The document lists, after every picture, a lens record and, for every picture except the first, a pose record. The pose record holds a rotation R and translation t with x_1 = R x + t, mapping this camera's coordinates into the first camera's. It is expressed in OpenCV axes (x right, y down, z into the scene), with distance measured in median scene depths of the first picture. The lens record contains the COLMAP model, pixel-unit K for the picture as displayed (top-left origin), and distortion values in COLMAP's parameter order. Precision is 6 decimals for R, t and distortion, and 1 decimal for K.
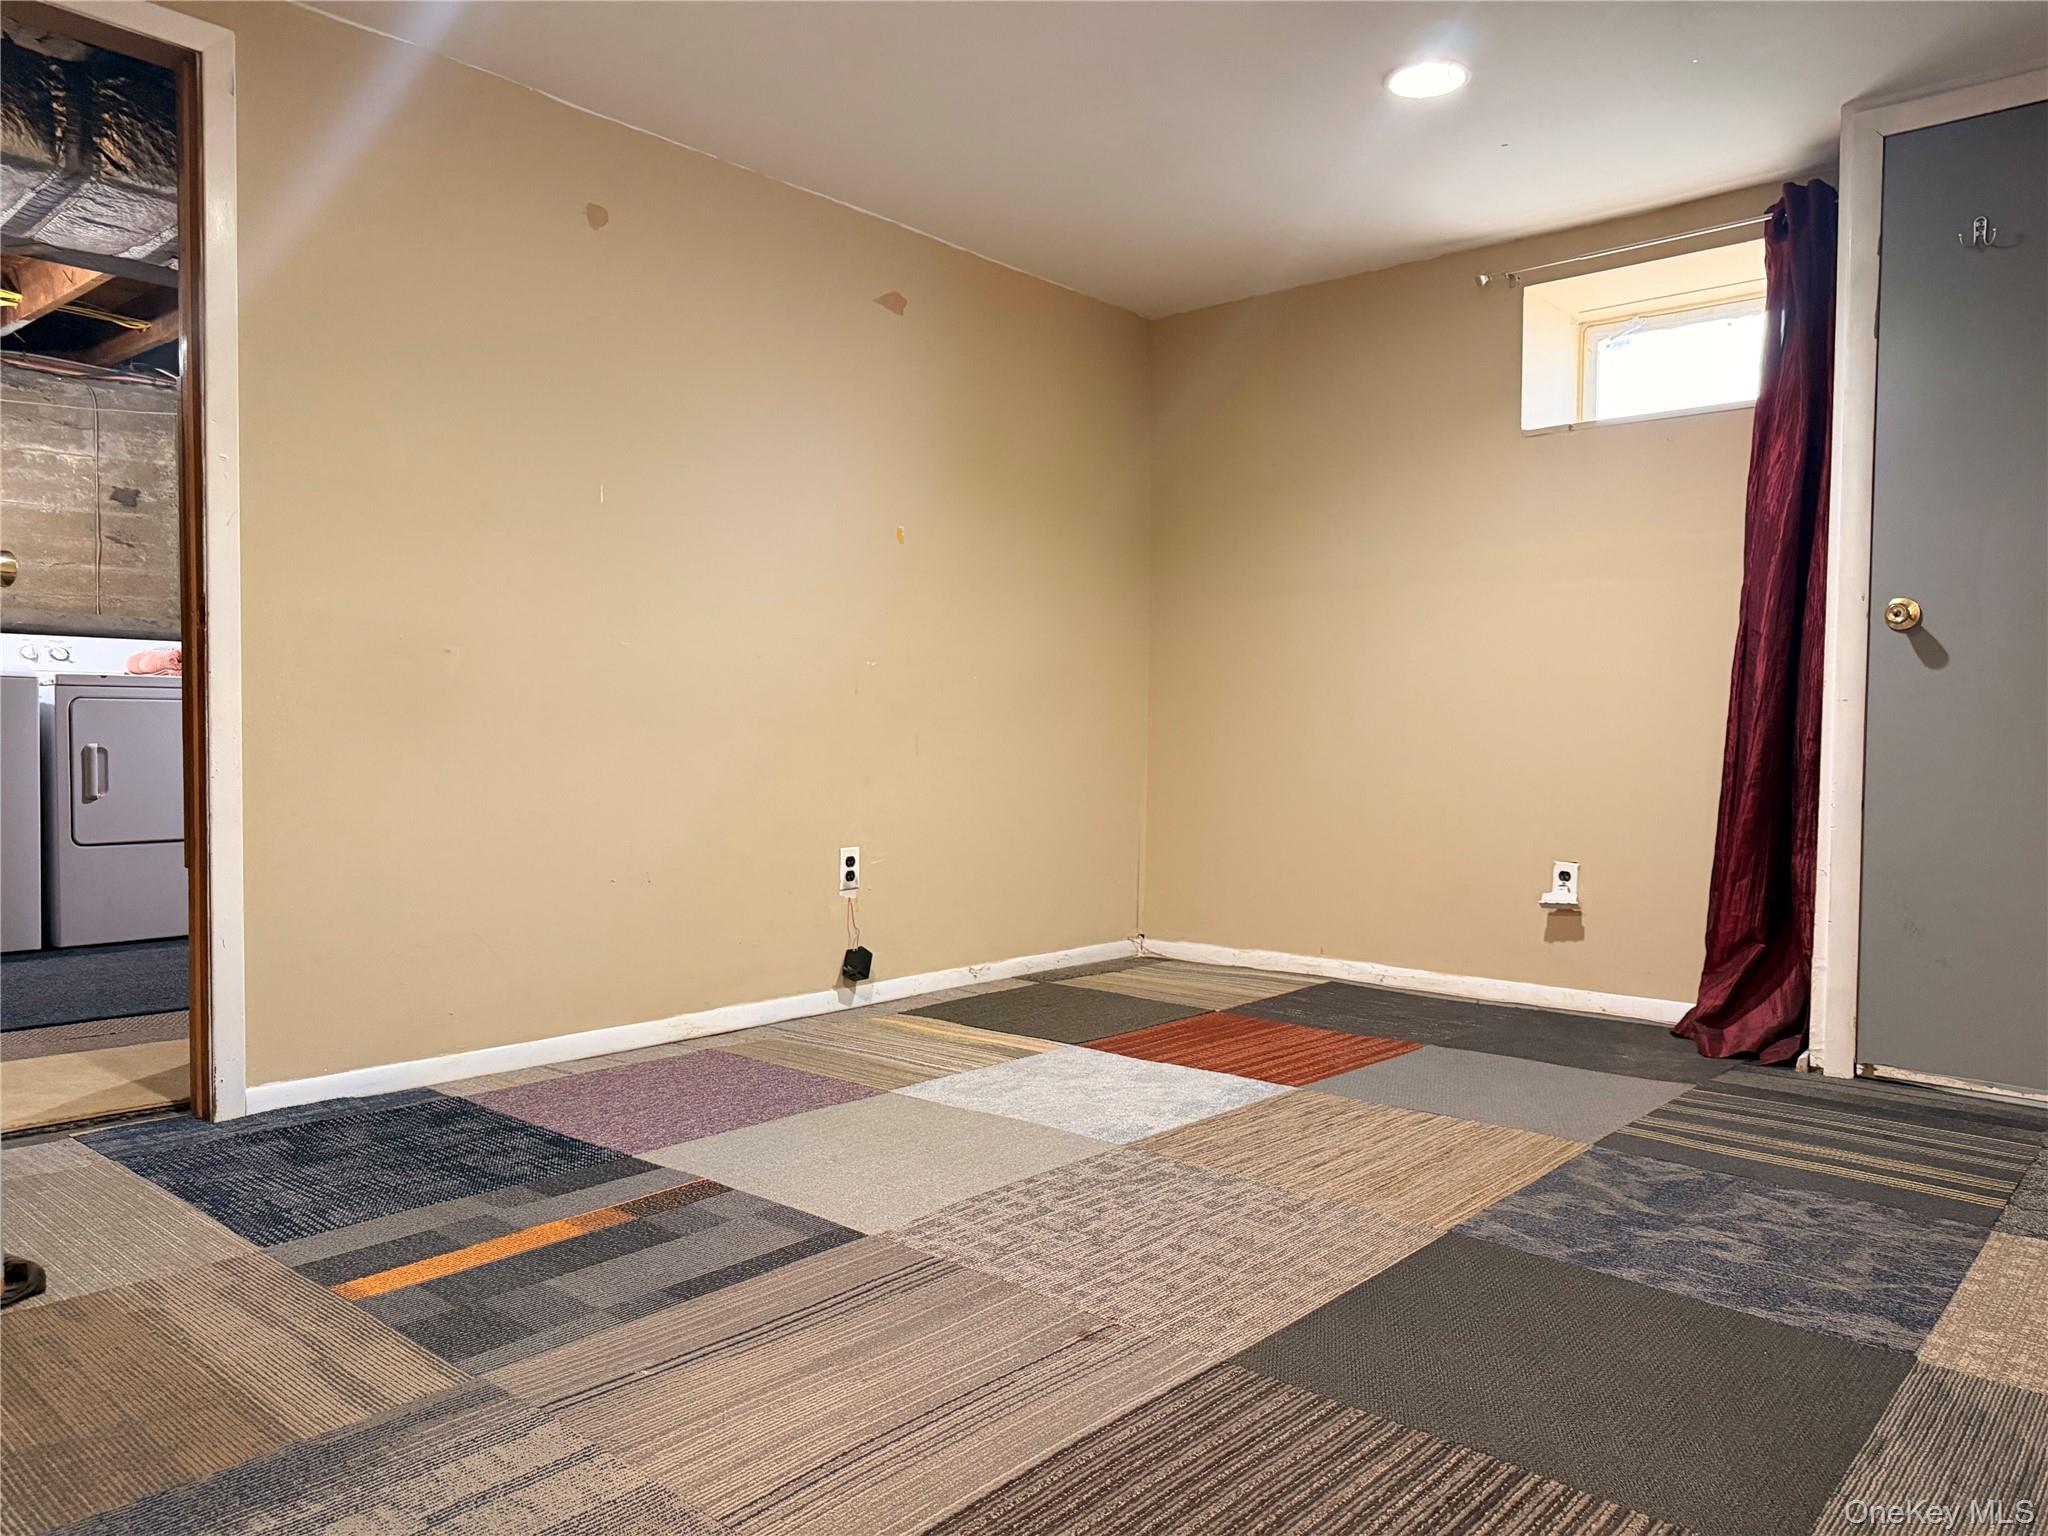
lens RADIAL K [[1454.9, 0, 1024.0], [0, 1454.9, 768.0], [0, 0, 1]] dist [0.009284, 0.004881]
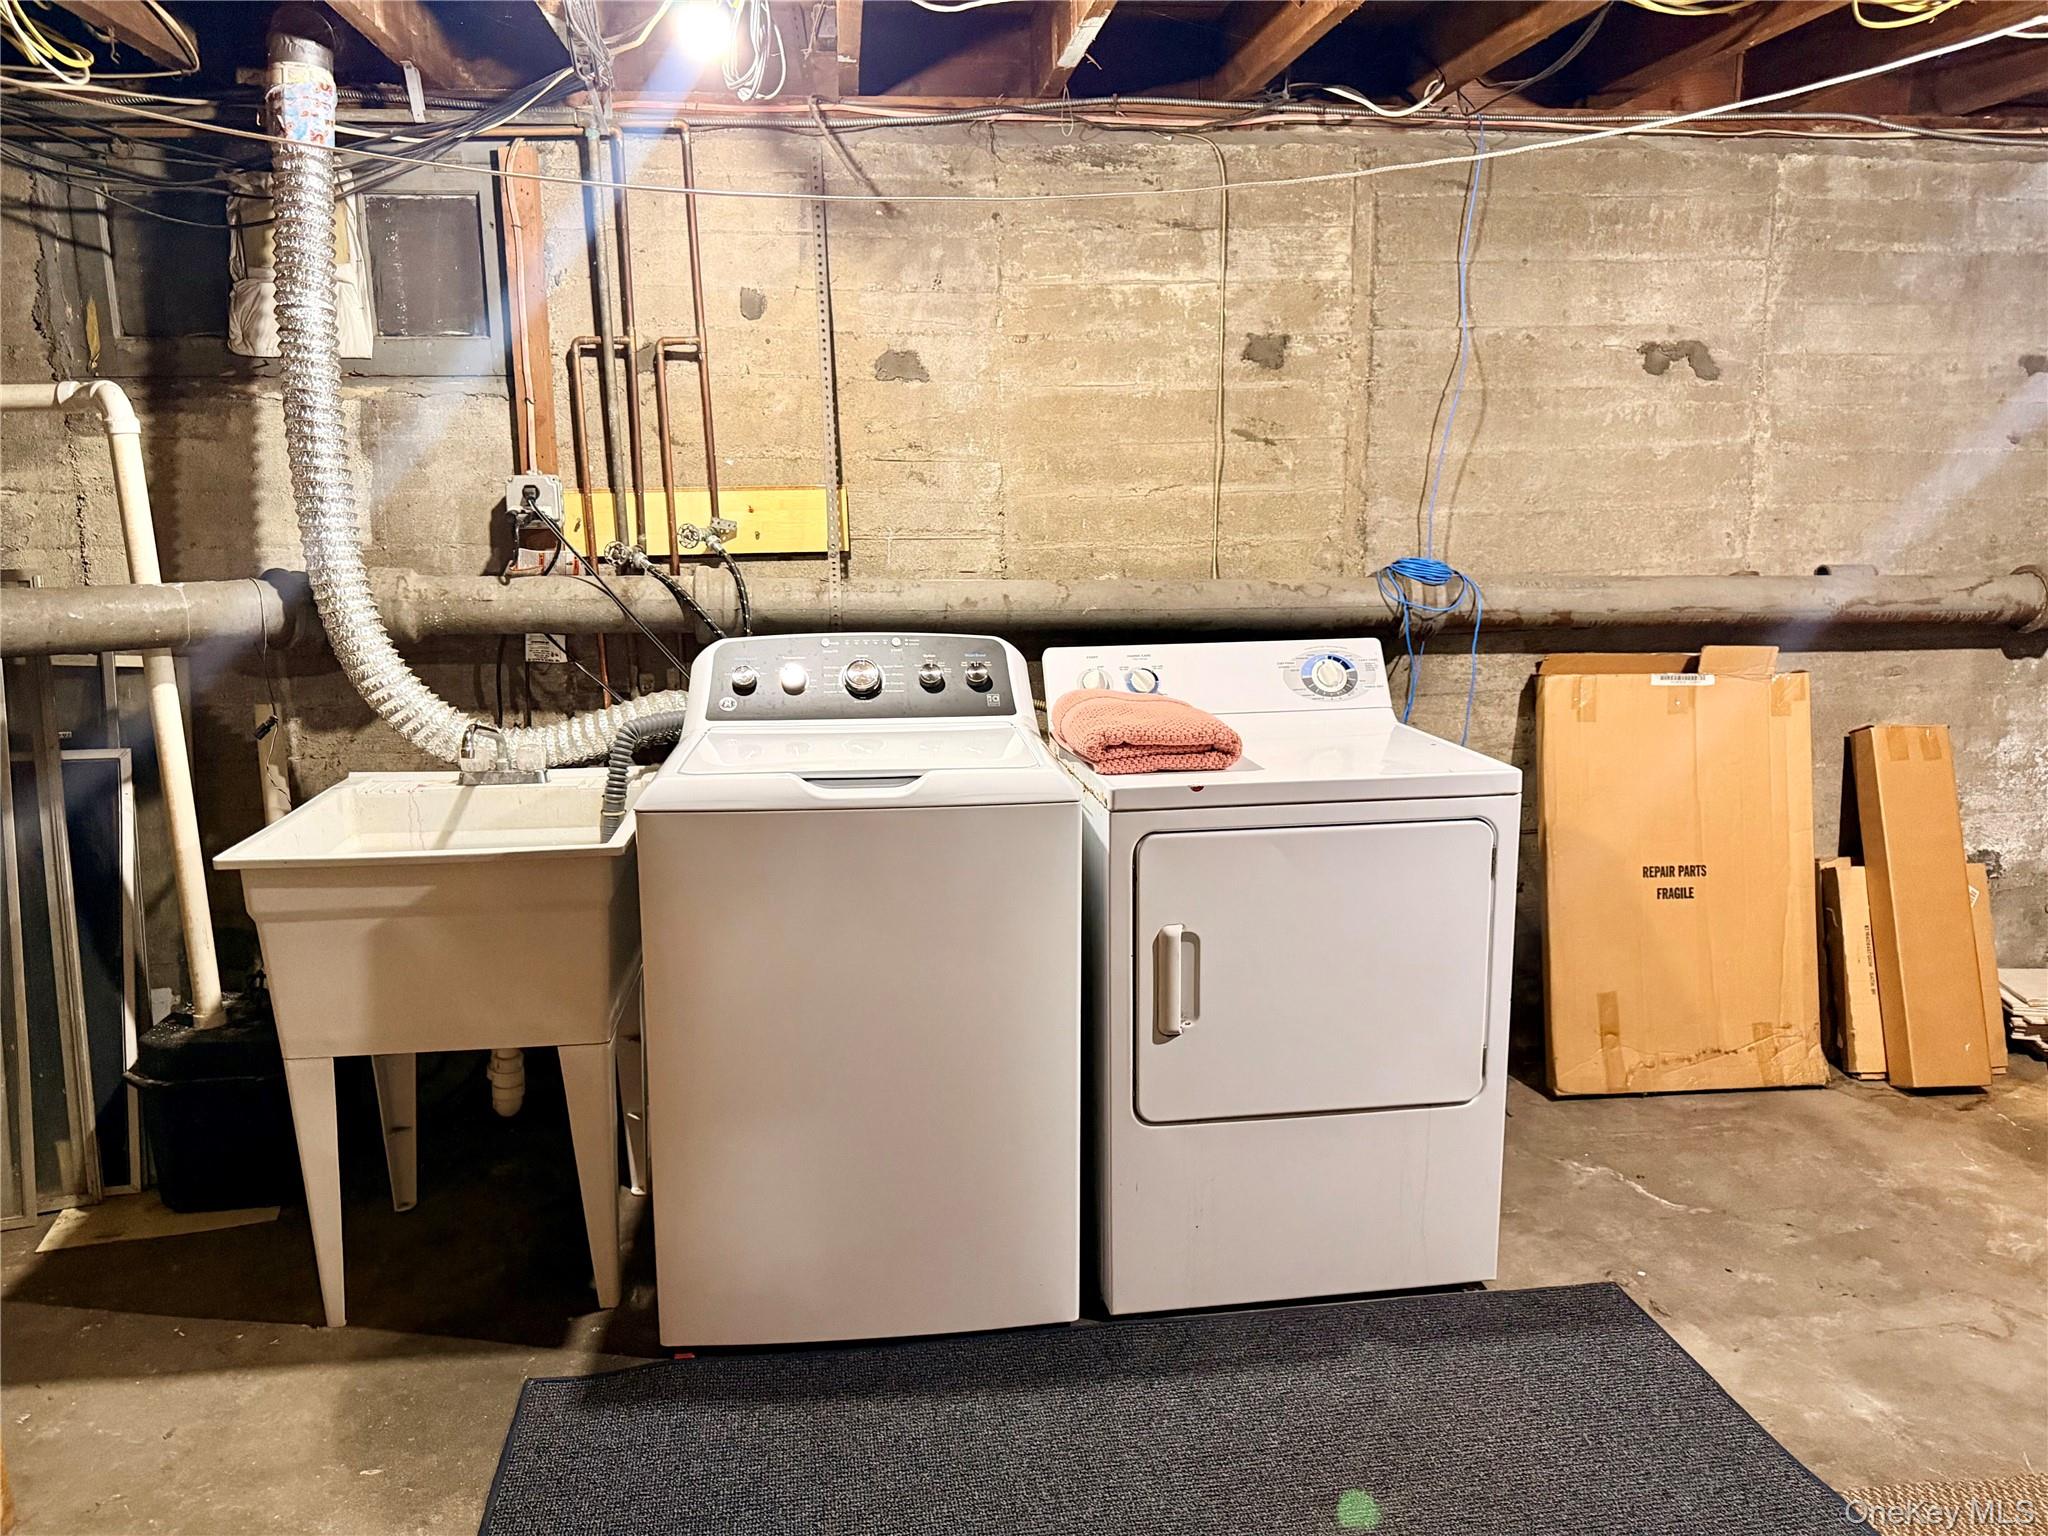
lens RADIAL K [[1442.3, 0, 1024.0], [0, 1442.3, 768.0], [0, 0, 1]] dist [0.005222, -0.000754]
pose [[0.745174, 0.130165, -0.654043, -0.318747], [-0.007344, 0.982308, 0.187128, -0.136154], [0.666830, -0.134640, 0.732946, 0.539481]]
